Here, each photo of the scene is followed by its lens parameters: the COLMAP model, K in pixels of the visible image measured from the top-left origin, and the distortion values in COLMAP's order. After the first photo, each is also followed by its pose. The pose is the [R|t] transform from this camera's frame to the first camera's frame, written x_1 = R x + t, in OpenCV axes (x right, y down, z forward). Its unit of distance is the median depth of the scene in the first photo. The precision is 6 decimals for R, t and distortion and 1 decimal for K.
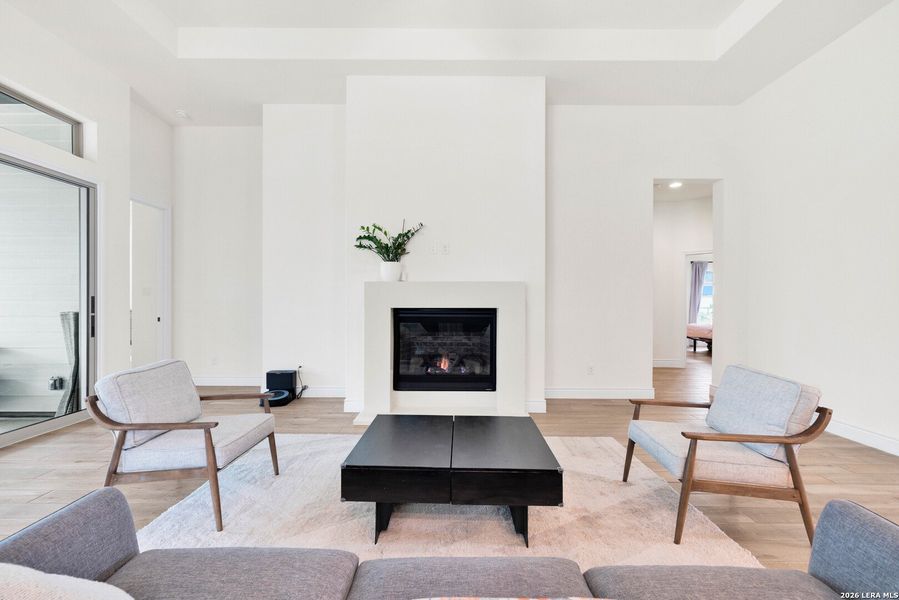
lens RADIAL K [[376.3, 0, 447.0], [0, 376.3, 292.5], [0, 0, 1]] dist [-0.000306, 0.000320]
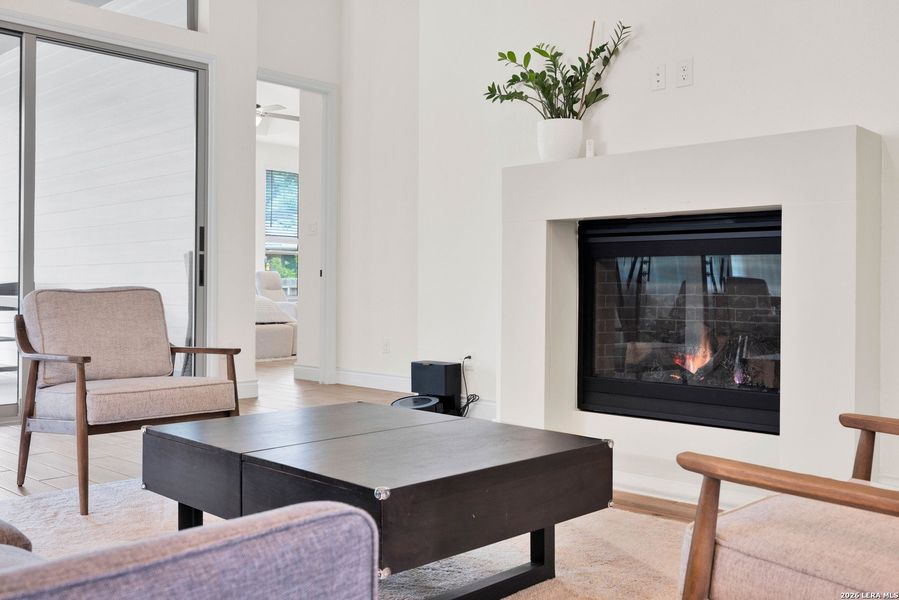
lens RADIAL K [[860.1, 0, 450.2], [0, 860.1, 267.1], [0, 0, 1]] dist [-0.010816, -0.006334]
pose [[0.729736, -0.014925, -0.683566, 0.454981], [0.010013, 0.999888, -0.011142, 0.104217], [0.683656, 0.001286, 0.729804, 0.160969]]
